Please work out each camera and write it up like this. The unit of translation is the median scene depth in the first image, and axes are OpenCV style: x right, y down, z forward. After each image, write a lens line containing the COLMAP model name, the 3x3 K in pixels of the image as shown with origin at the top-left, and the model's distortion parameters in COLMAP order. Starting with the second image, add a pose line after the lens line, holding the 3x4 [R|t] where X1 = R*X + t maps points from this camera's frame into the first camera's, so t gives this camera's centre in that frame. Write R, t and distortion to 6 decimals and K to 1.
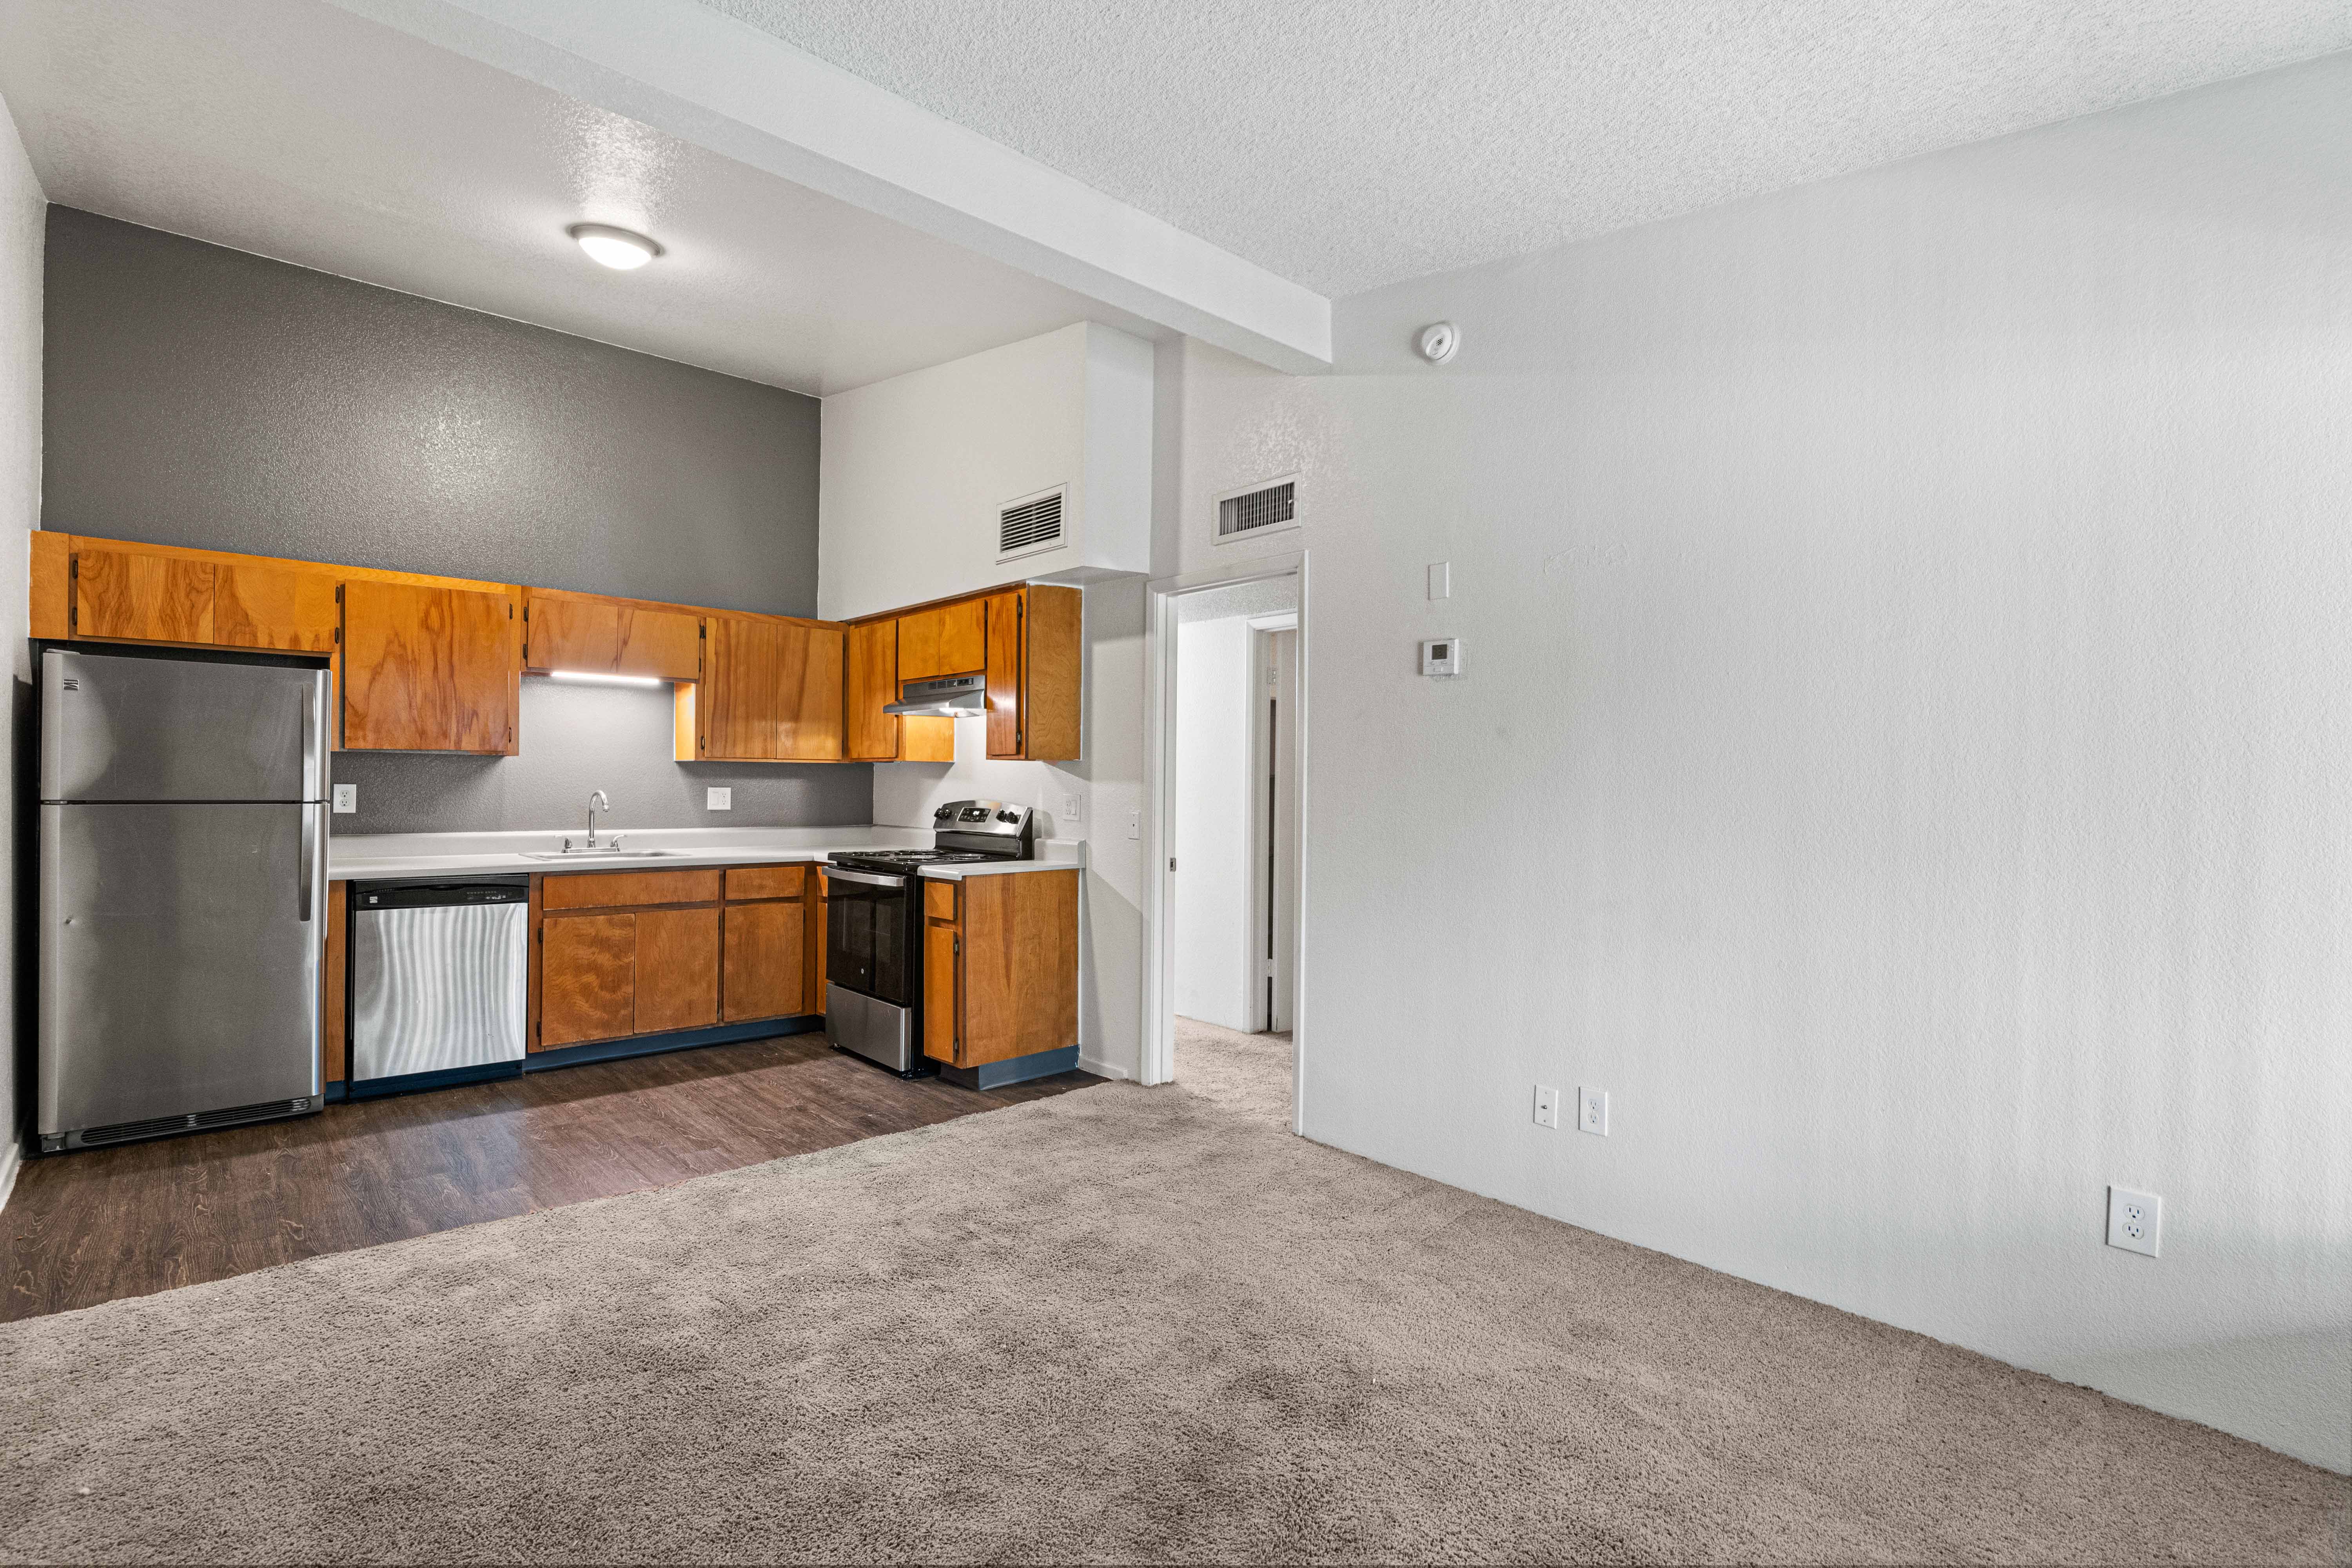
lens RADIAL K [[1077.1, 0, 1169.0], [0, 1077.1, 784.0], [0, 0, 1]] dist [-0.017358, 0.001805]
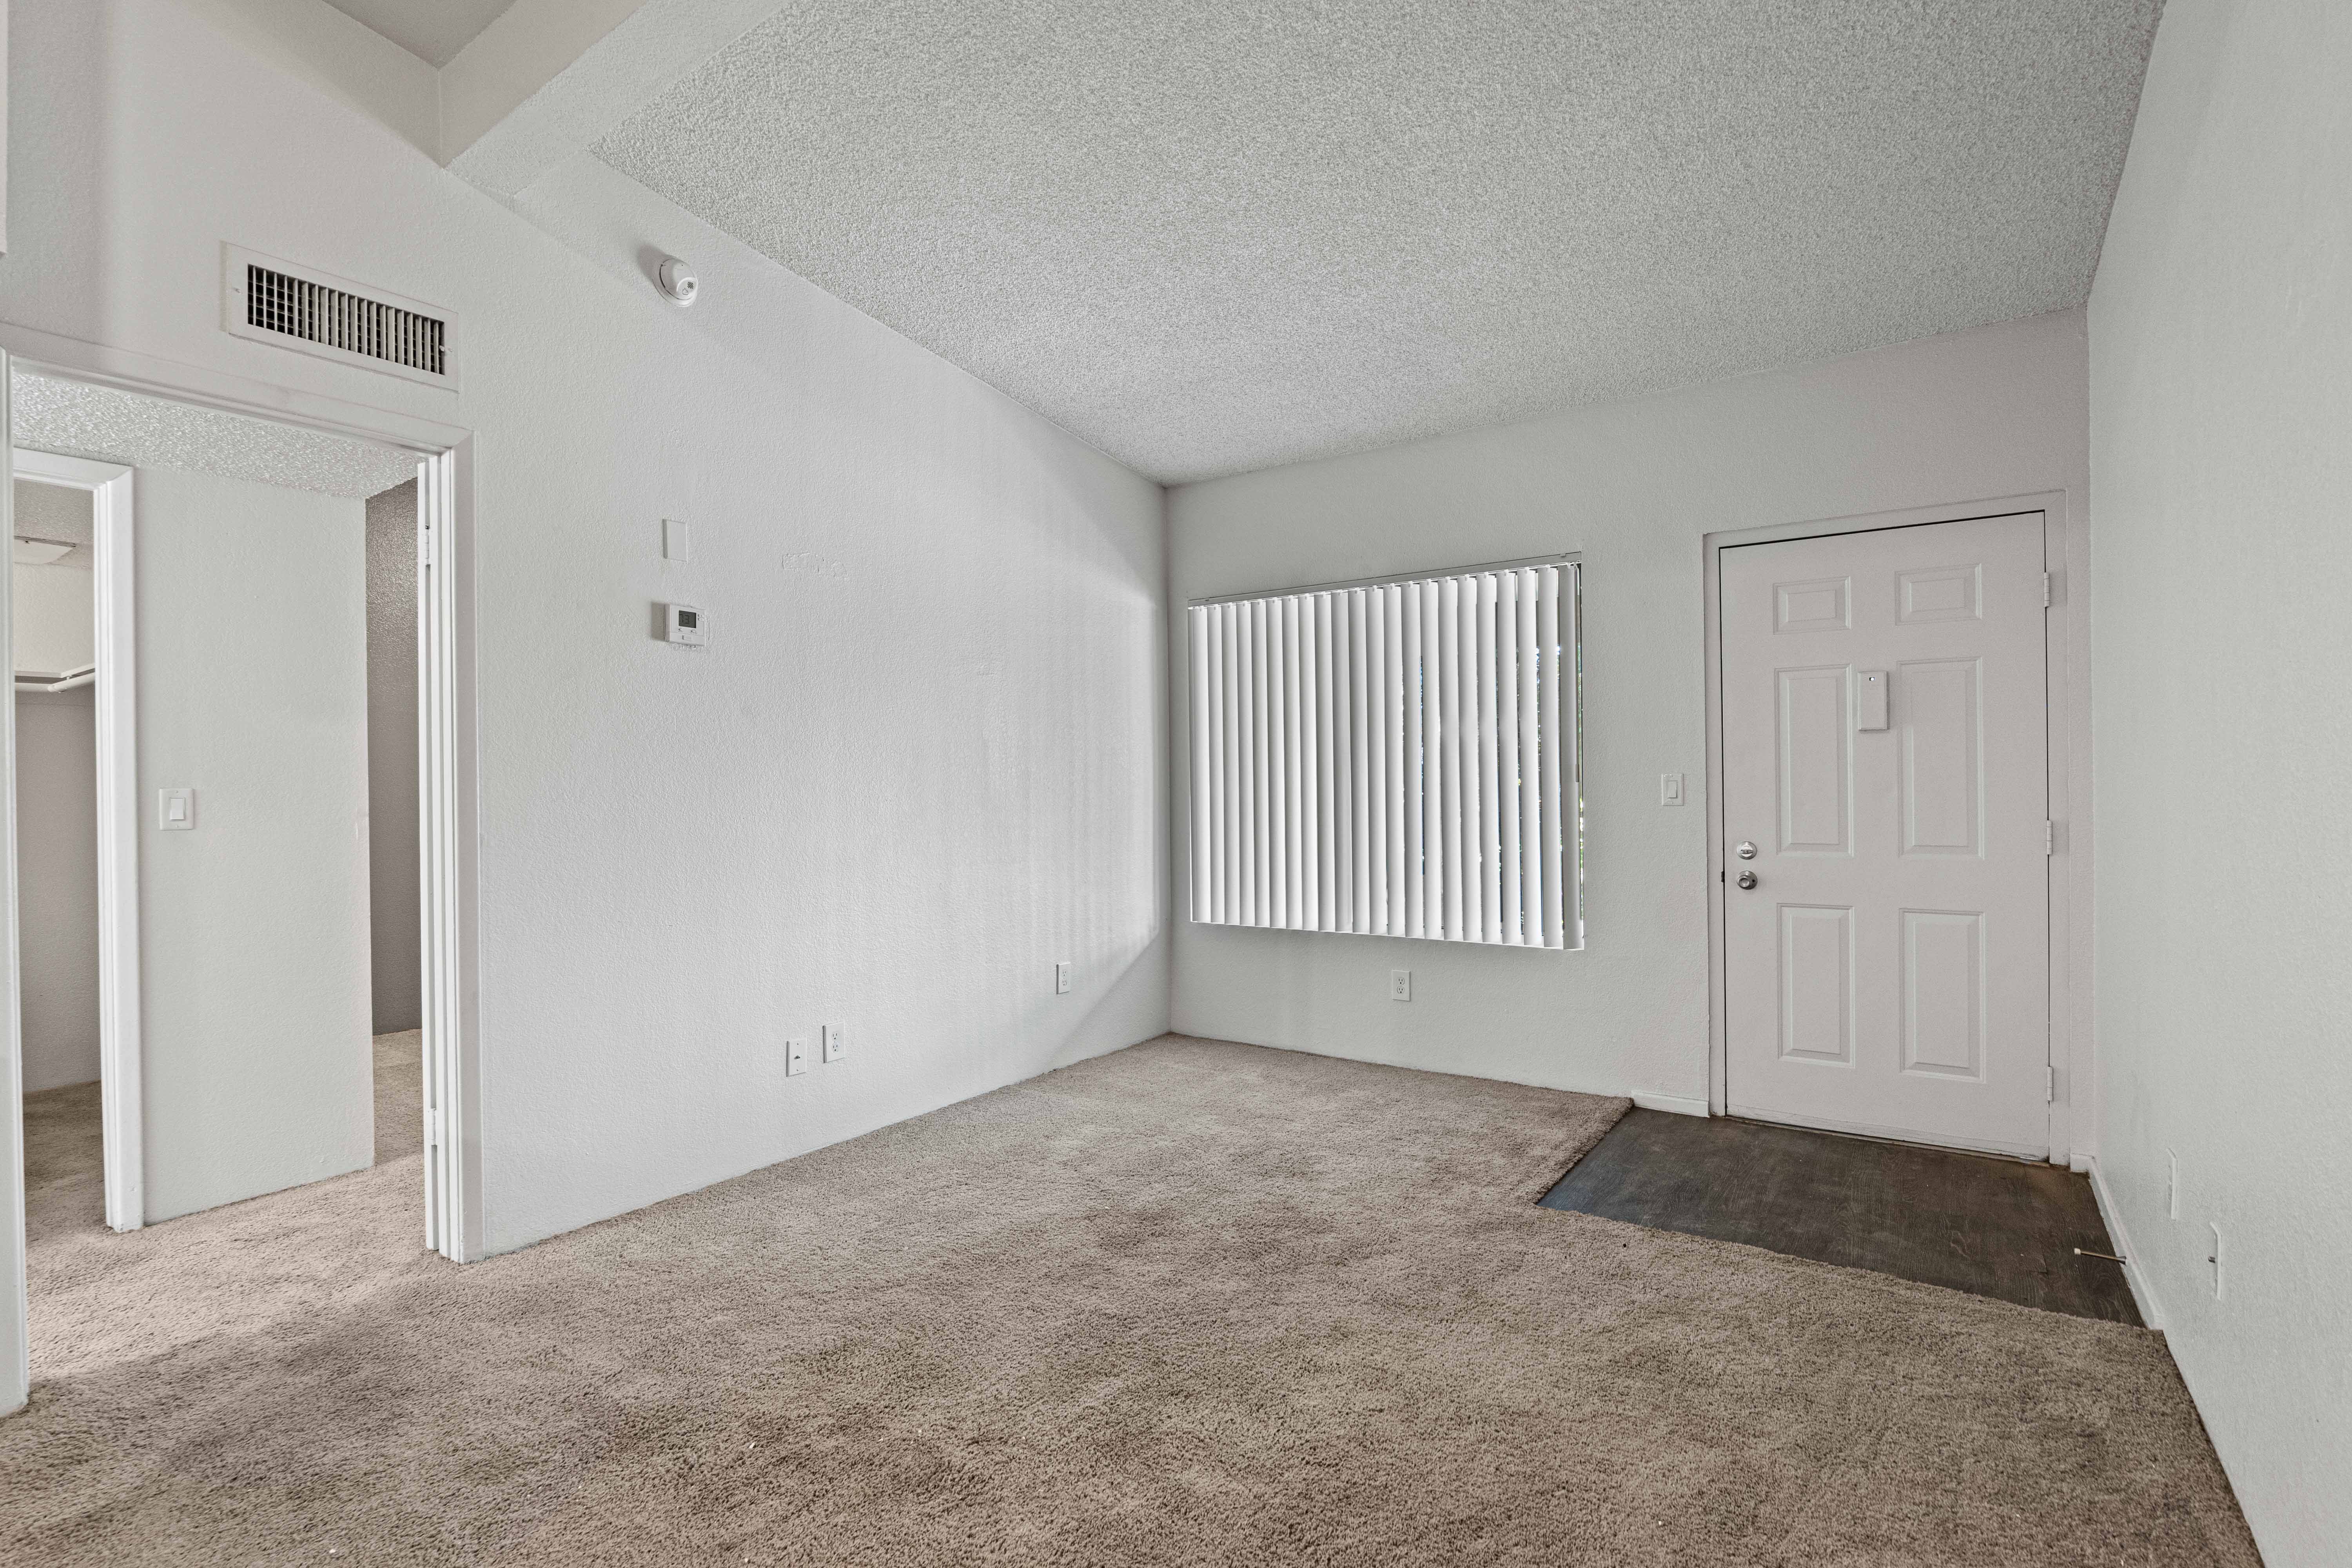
lens RADIAL K [[1077.1, 0, 1169.5], [0, 1077.1, 780.0], [0, 0, 1]] dist [-0.017358, 0.001805]
pose [[-0.213556, -0.003637, 0.976924, -0.734092], [0.009354, 0.999940, 0.005768, 0.013788], [-0.976886, 0.010370, -0.213509, 0.786643]]
